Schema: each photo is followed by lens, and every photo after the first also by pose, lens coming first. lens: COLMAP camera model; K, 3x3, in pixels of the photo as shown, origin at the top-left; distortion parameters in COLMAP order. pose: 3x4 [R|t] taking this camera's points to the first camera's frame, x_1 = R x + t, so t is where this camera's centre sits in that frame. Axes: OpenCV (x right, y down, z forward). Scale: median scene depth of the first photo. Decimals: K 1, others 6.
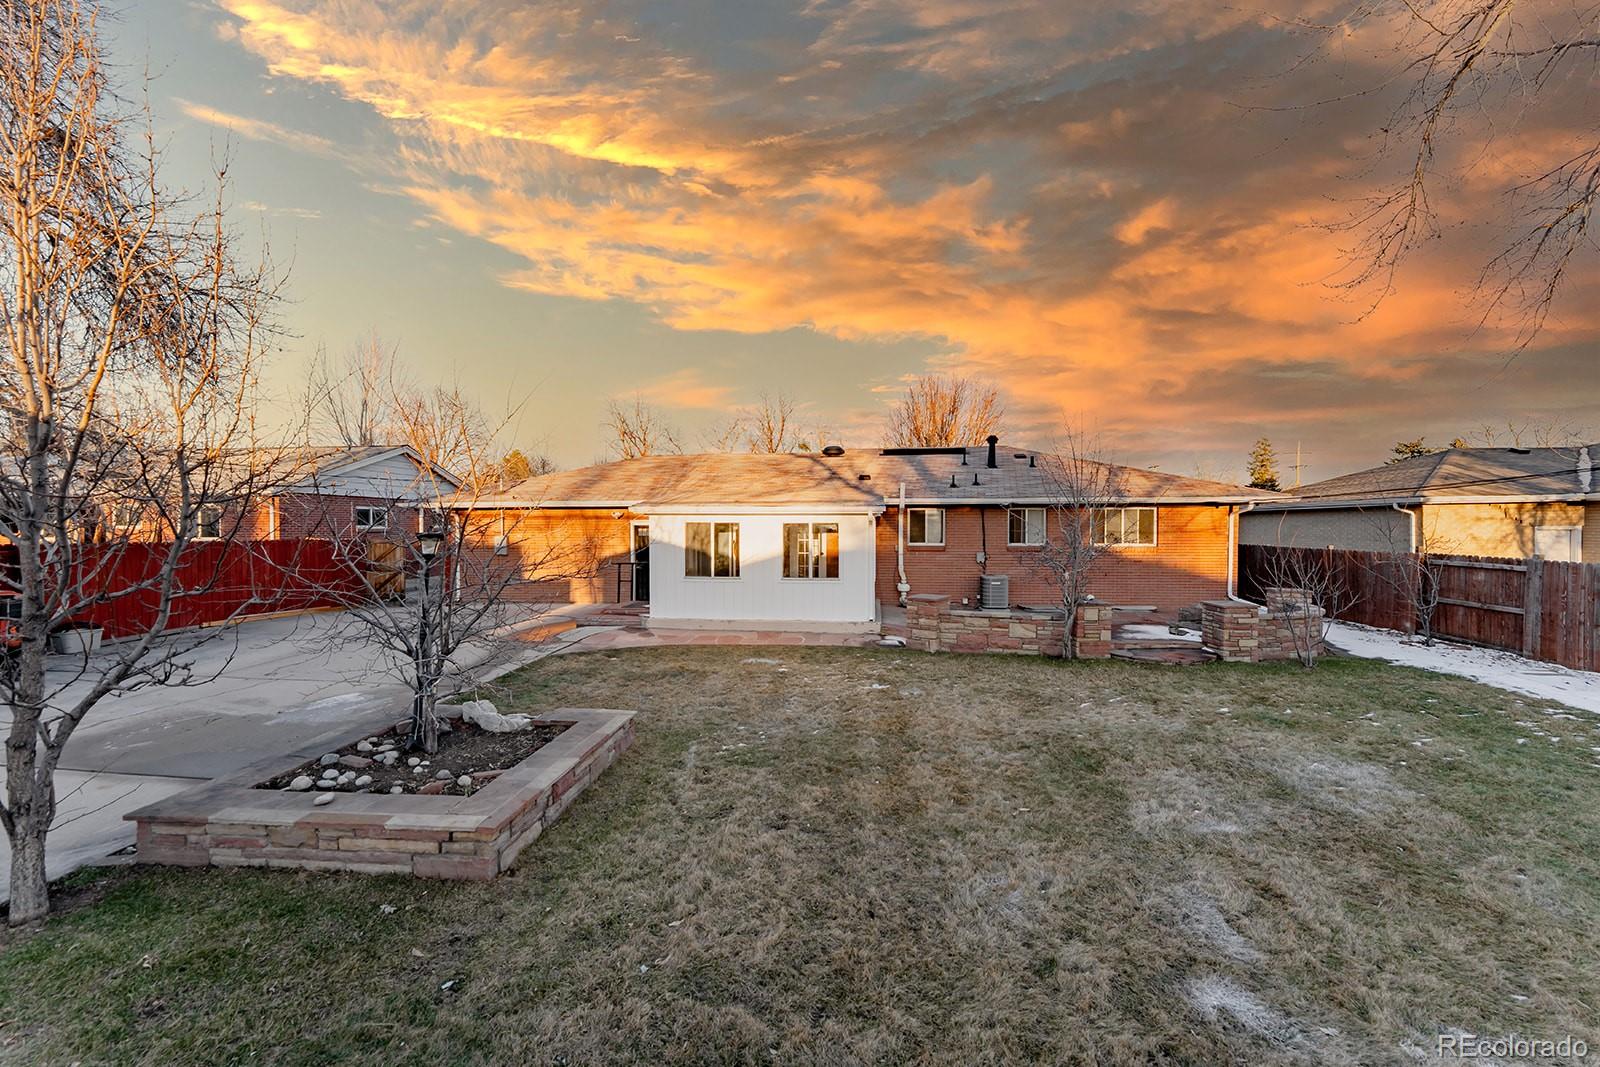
lens RADIAL K [[639.9, 0, 799.0], [0, 639.9, 529.8], [0, 0, 1]] dist [-0.003929, 0.000277]
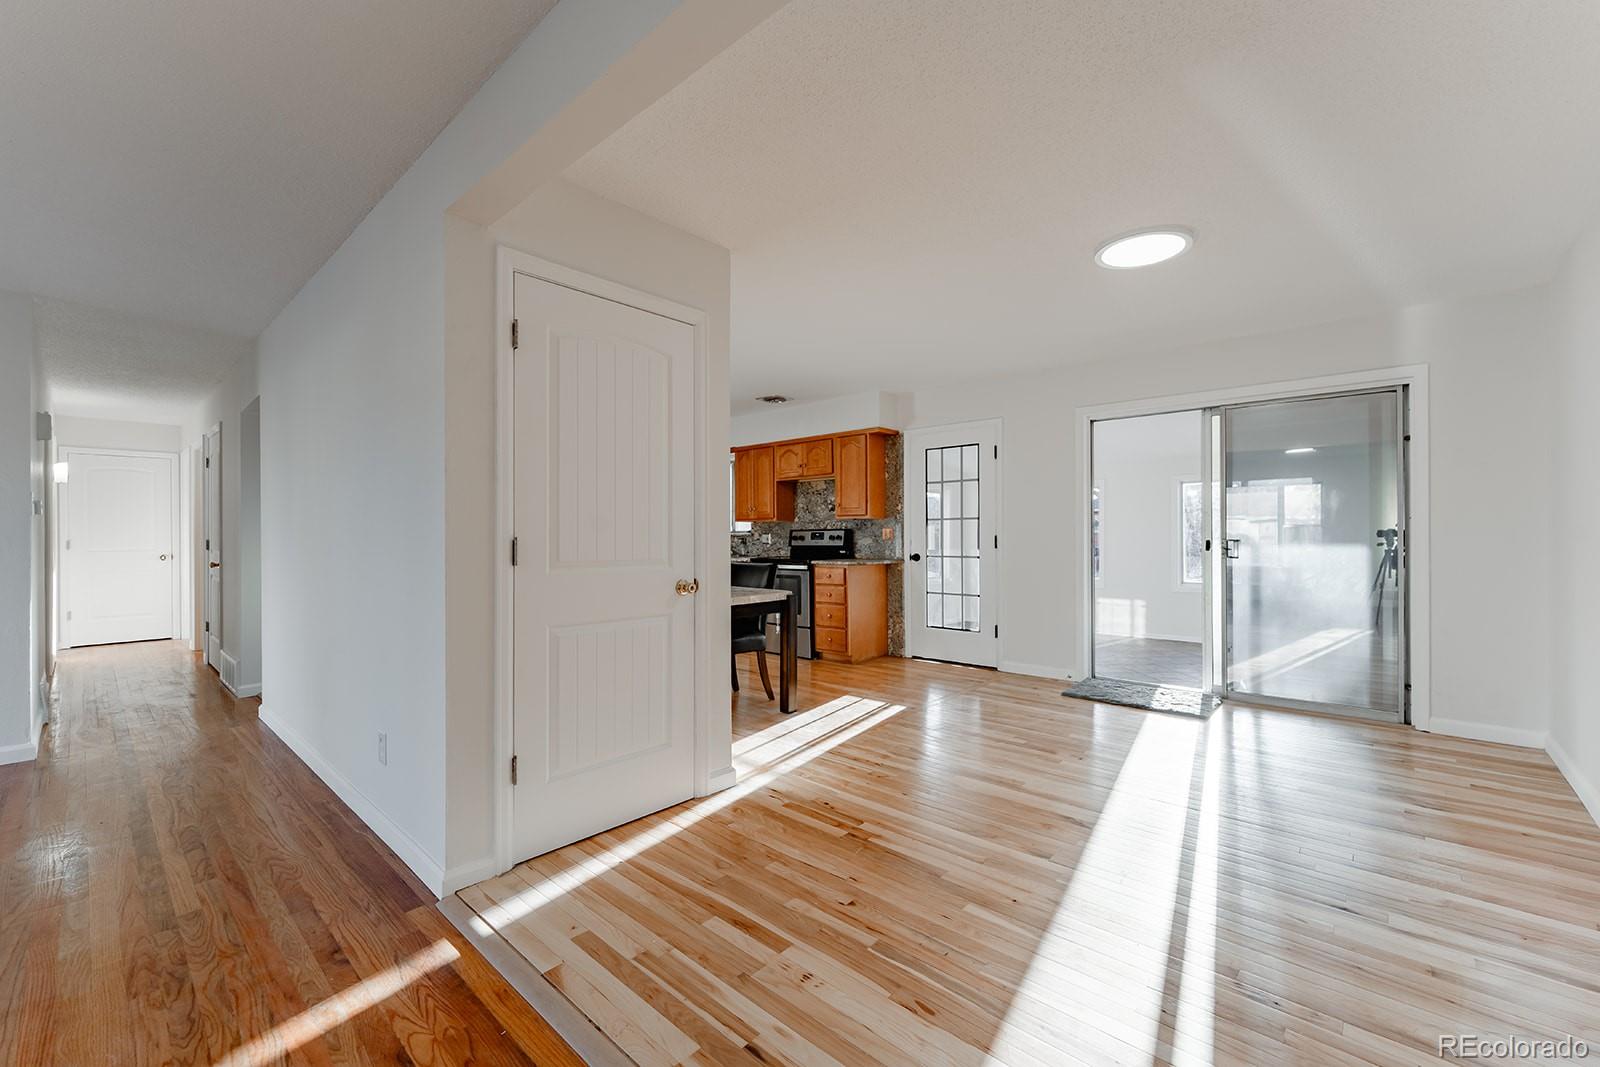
lens RADIAL K [[639.9, 0, 801.4], [0, 639.9, 537.2], [0, 0, 1]] dist [-0.003929, 0.000277]
pose [[0.602536, -0.000033, 0.798092, -7.216838], [0.004705, 0.999983, -0.003511, 0.076424], [-0.798078, 0.005870, 0.602525, -3.816632]]
